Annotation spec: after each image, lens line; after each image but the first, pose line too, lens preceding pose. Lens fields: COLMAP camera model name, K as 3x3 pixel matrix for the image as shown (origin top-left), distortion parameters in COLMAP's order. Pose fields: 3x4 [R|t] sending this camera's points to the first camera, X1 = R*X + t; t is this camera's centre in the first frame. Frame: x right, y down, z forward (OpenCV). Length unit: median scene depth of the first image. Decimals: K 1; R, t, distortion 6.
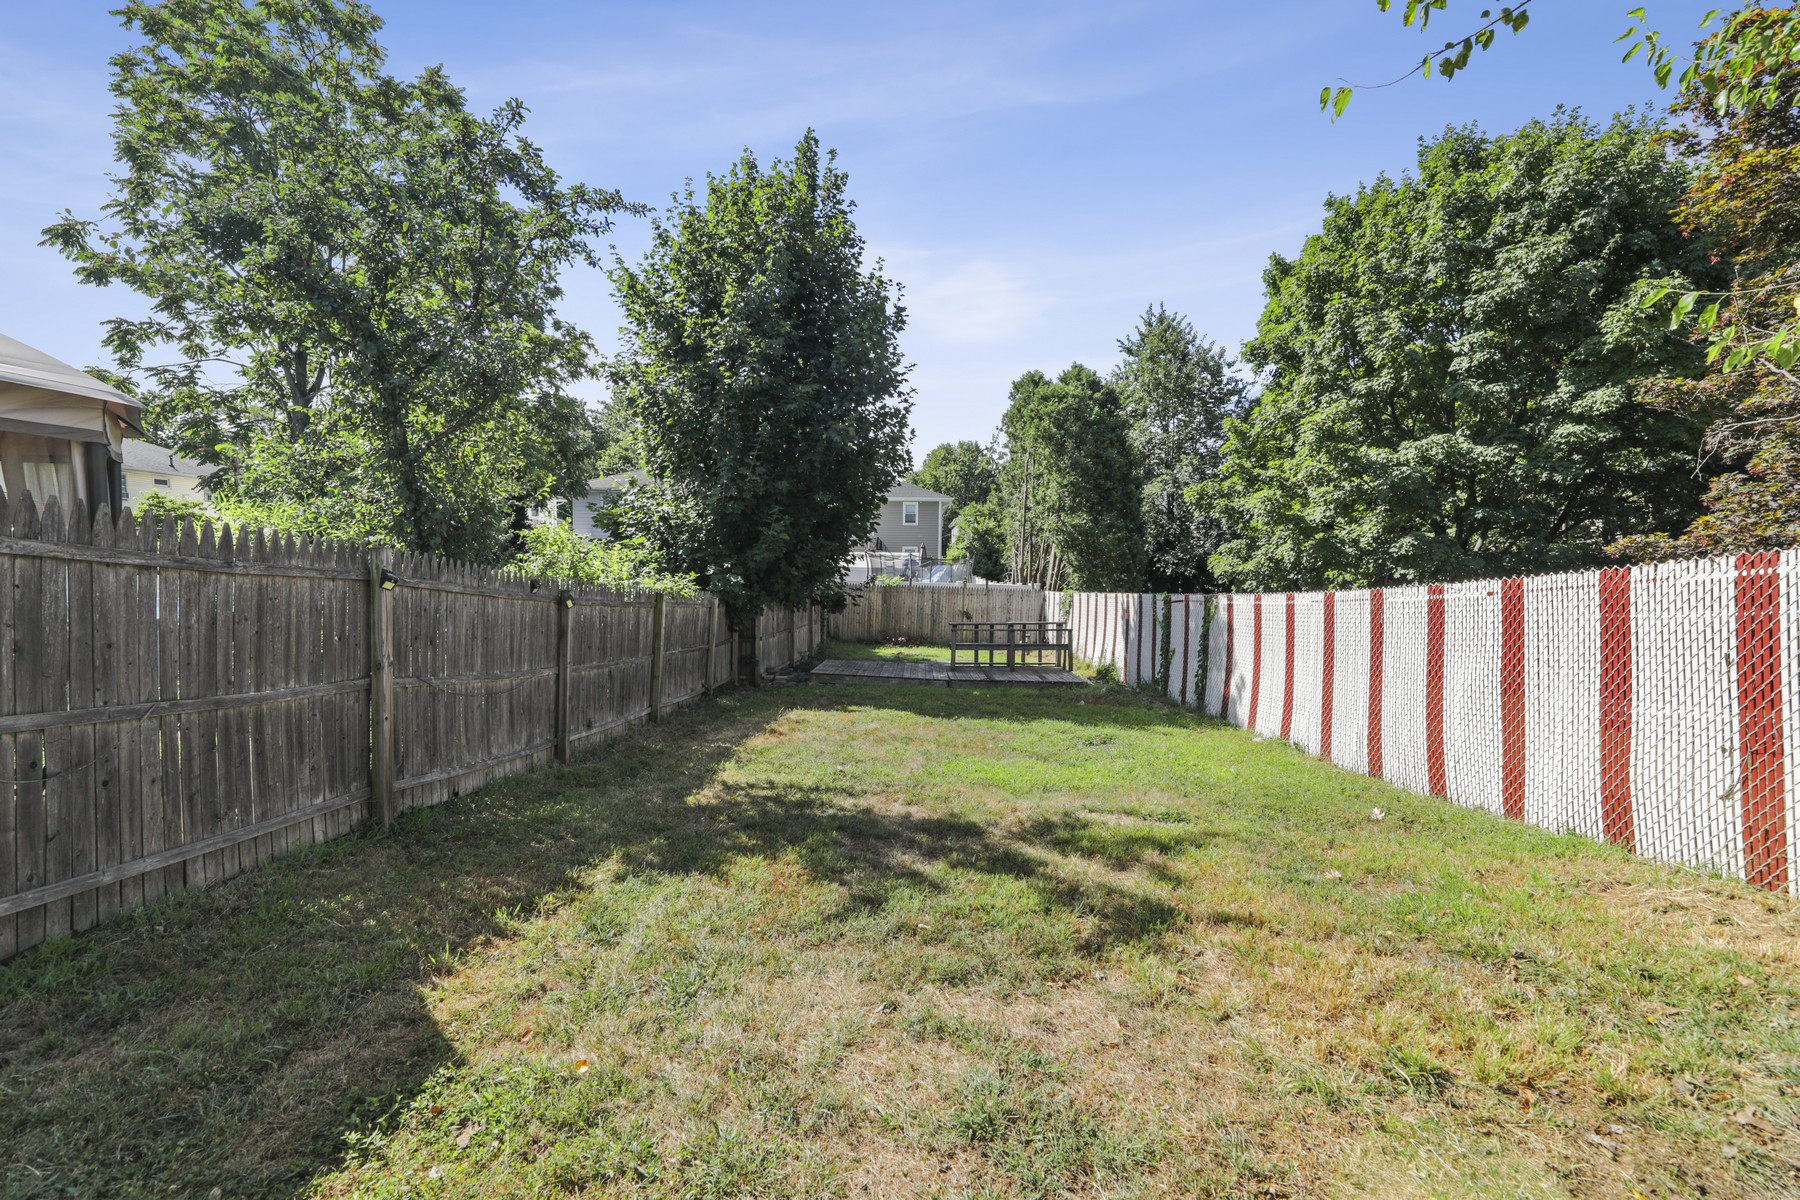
lens RADIAL K [[730.1, 0, 898.2], [0, 730.1, 614.5], [0, 0, 1]] dist [0.001963, -0.000208]
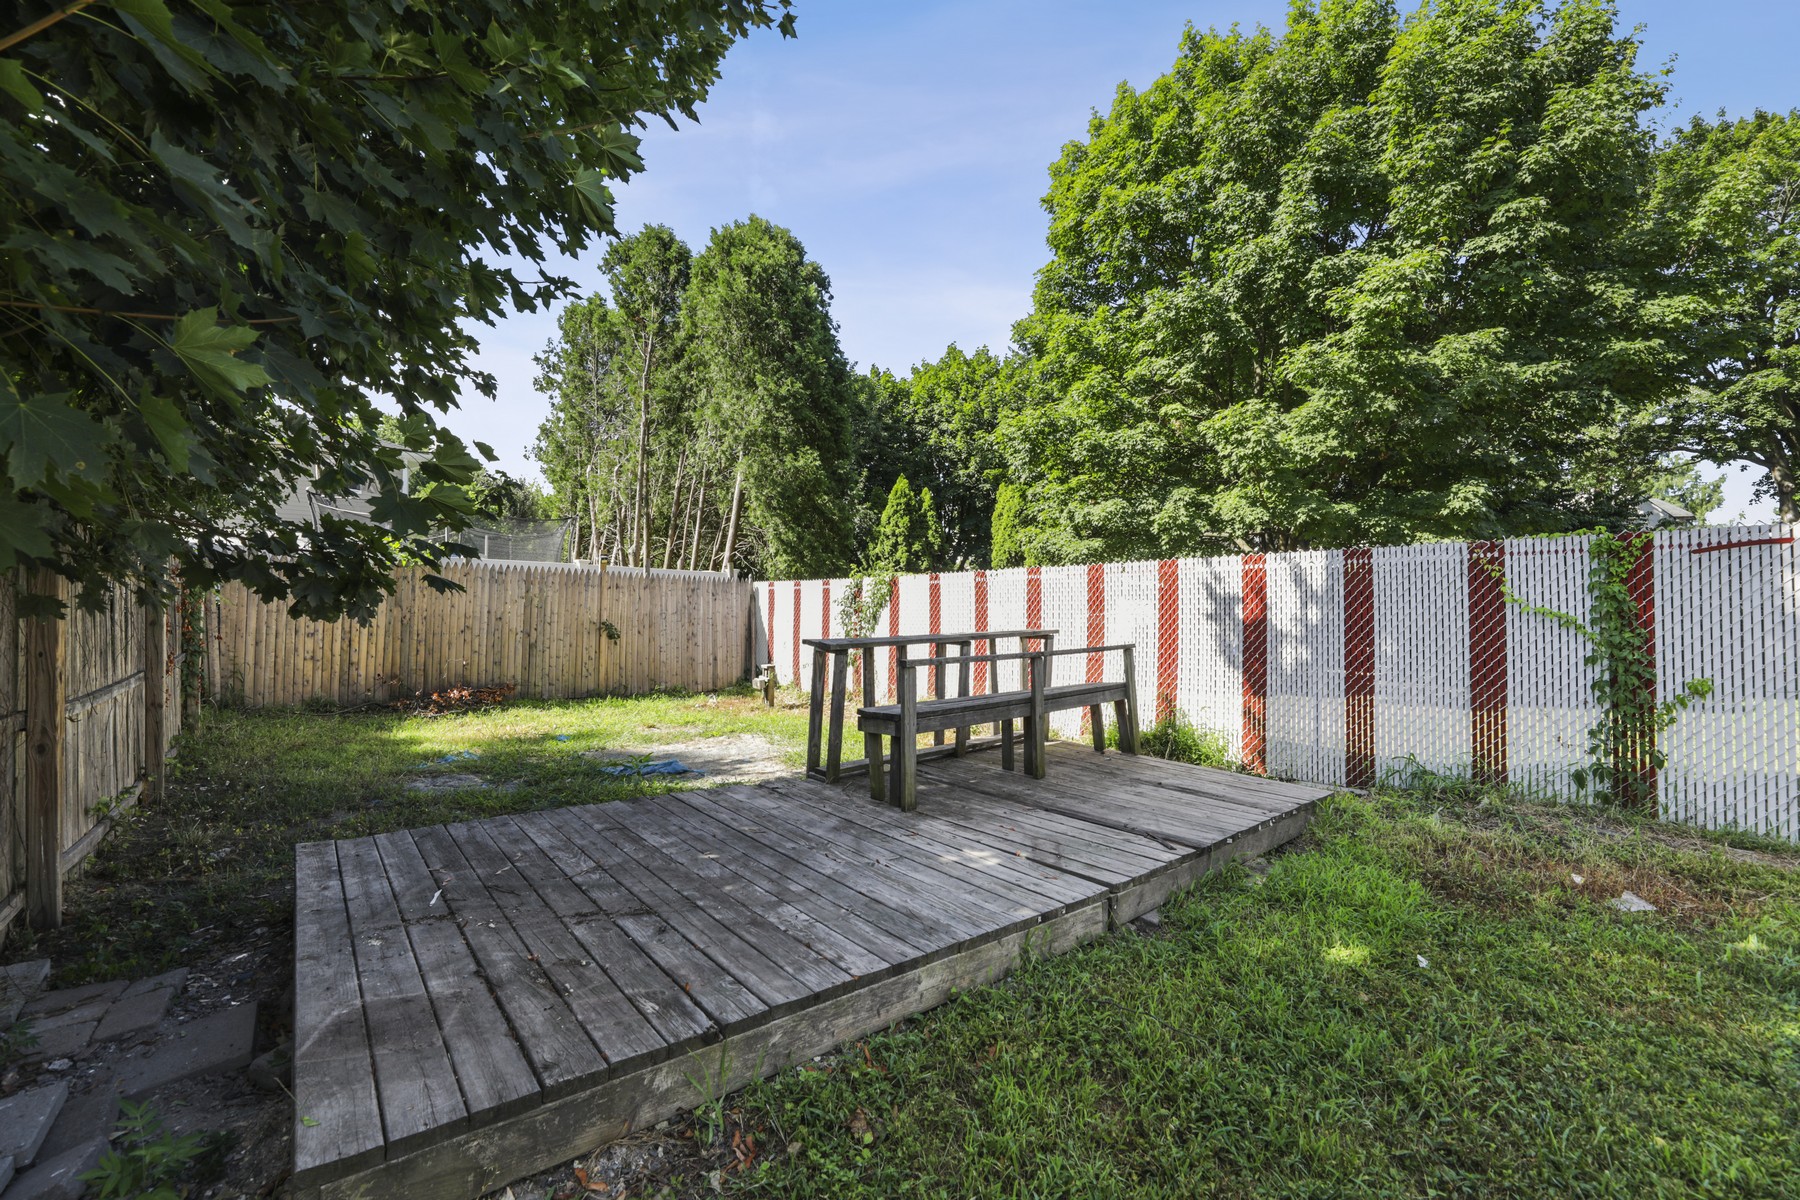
lens RADIAL K [[723.8, 0, 869.0], [0, 723.8, 597.4], [0, 0, 1]] dist [-0.001049, -0.000226]
pose [[0.767401, 0.002899, 0.641161, -0.123343], [0.031278, 0.998630, -0.041953, 0.006609], [-0.640405, 0.052249, 0.766259, 0.894603]]
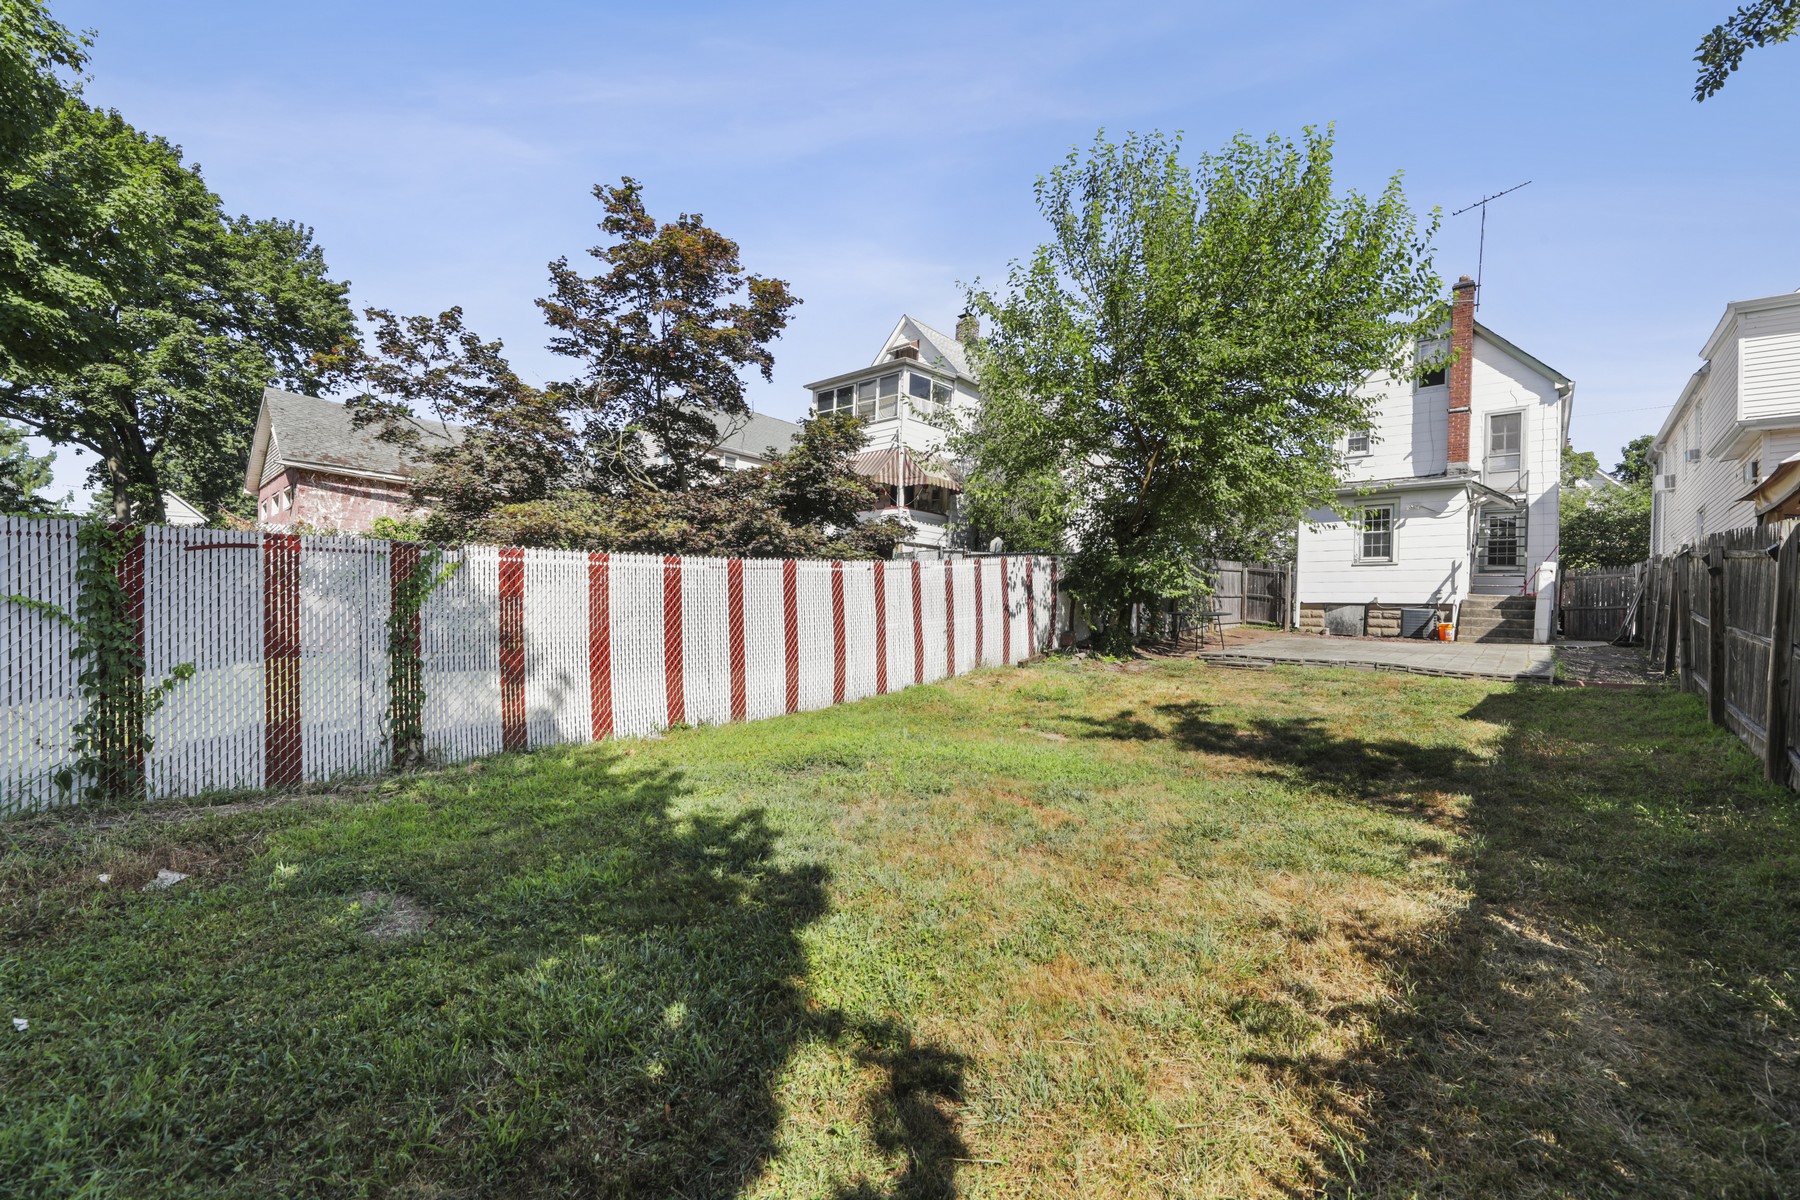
lens RADIAL K [[758.4, 0, 900.0], [0, 758.4, 600.0], [0, 0, 1]] dist [0.000195, -0.000158]
pose [[-0.741759, -0.016295, 0.670468, -0.140020], [-0.000382, 0.999715, 0.023874, 0.002111], [-0.670666, 0.017452, -0.741554, 0.932074]]
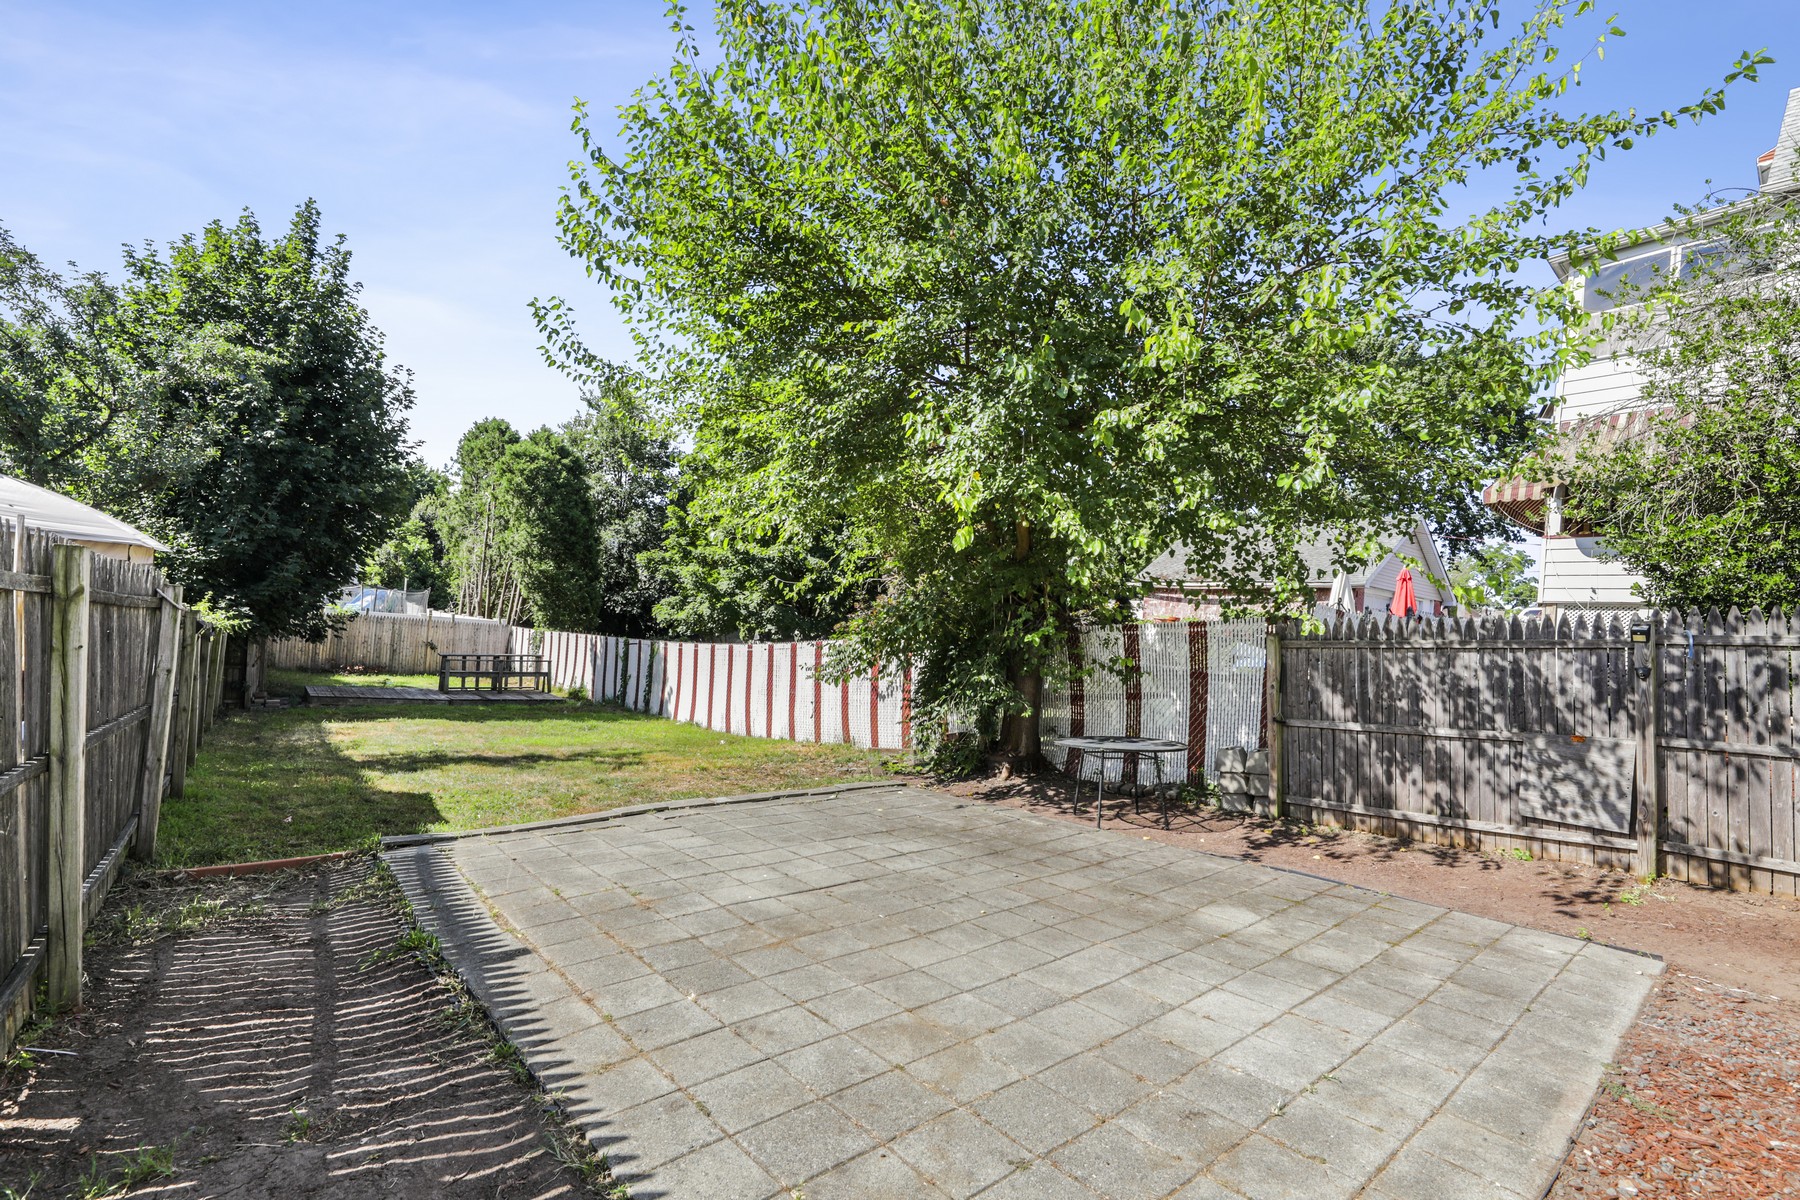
lens RADIAL K [[785.6, 0, 917.3], [0, 785.6, 640.9], [0, 0, 1]] dist [-0.000746, -0.000239]
pose [[0.744128, 0.029726, 0.667376, -0.237834], [-0.026064, 0.999541, -0.015460, -0.011879], [-0.667529, -0.005890, 0.744561, -0.540798]]
